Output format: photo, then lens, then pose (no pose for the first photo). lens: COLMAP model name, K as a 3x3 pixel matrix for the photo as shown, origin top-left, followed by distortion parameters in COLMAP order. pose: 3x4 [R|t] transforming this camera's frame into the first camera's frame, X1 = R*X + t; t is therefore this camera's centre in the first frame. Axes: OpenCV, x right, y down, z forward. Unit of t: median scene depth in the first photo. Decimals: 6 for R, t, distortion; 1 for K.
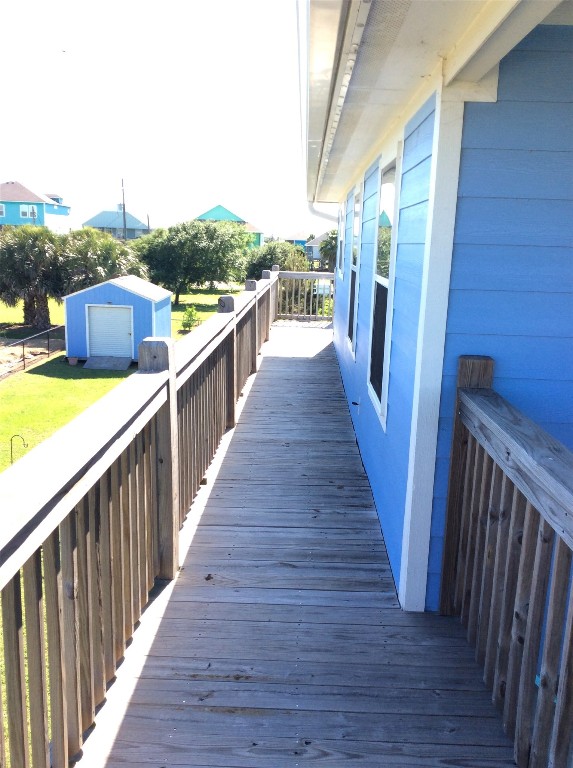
lens RADIAL K [[689.8, 0, 287.5], [0, 689.8, 389.5], [0, 0, 1]] dist [0.104504, -0.170339]
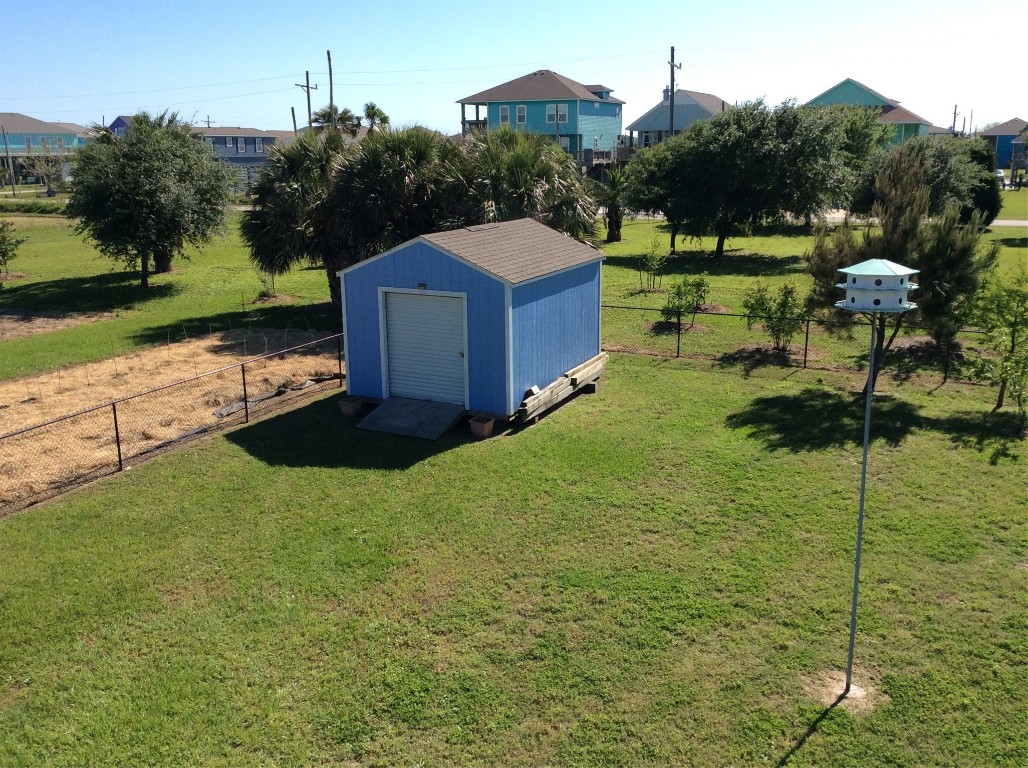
lens RADIAL K [[923.3, 0, 507.0], [0, 923.3, 378.7], [0, 0, 1]] dist [0.104504, -0.170339]
pose [[0.891593, 0.069393, -0.447489, 0.036181], [-0.055715, 0.997491, 0.043675, -0.048344], [0.449397, -0.014008, 0.893222, 0.249792]]
